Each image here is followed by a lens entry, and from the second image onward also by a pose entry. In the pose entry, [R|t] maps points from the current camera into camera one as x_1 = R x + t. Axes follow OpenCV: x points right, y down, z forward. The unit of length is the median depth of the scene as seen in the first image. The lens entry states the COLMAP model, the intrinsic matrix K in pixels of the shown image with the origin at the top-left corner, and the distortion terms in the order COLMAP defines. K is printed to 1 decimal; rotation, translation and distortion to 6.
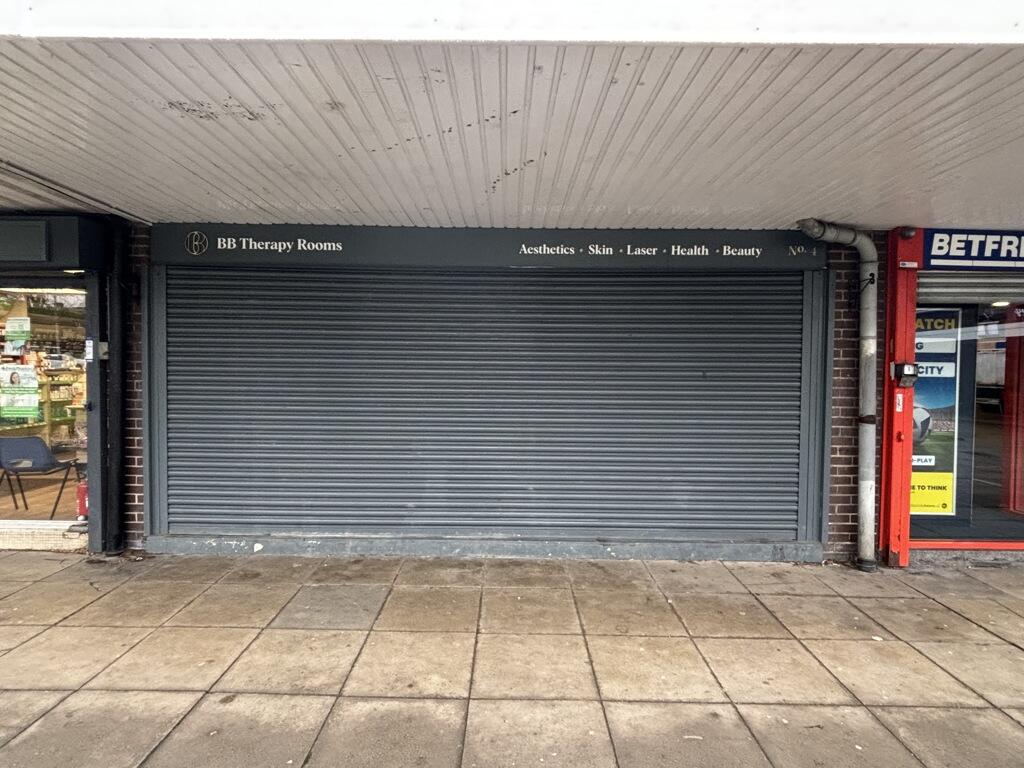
lens RADIAL K [[534.6, 0, 505.7], [0, 534.6, 382.1], [0, 0, 1]] dist [-0.007270, -0.000599]
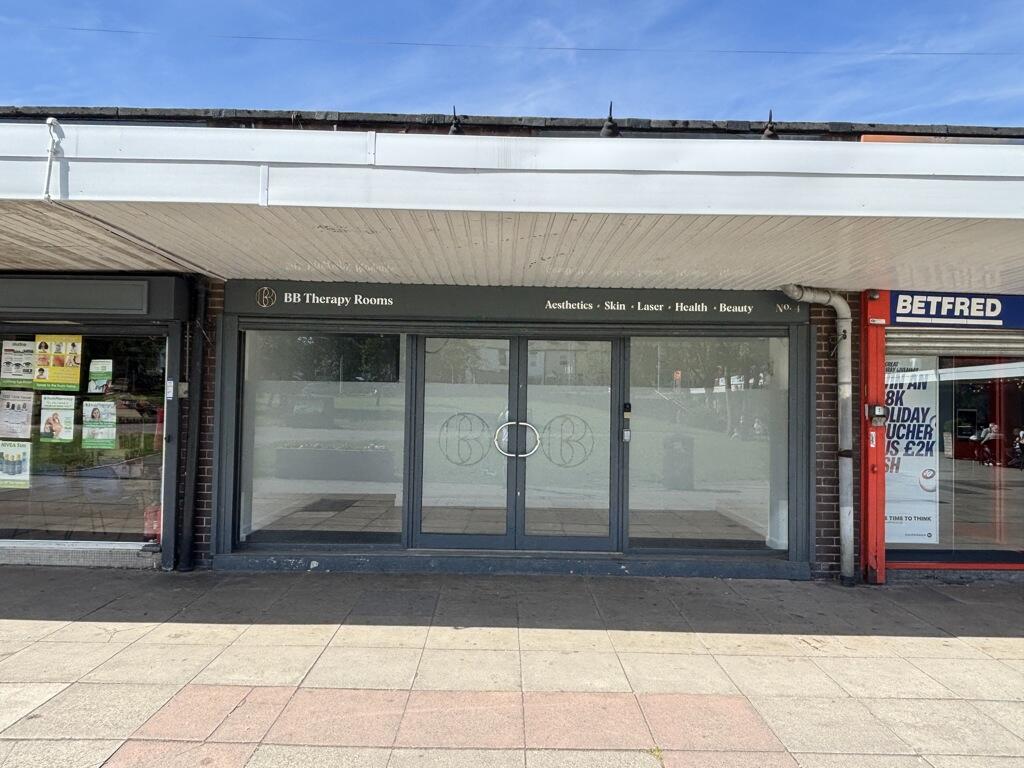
lens RADIAL K [[689.5, 0, 514.1], [0, 689.5, 383.6], [0, 0, 1]] dist [0.011488, -0.000896]
pose [[0.999626, 0.007317, 0.026369, -0.081256], [-0.005914, 0.998581, -0.052915, 0.001848], [-0.026718, 0.052740, 0.998251, -0.490246]]
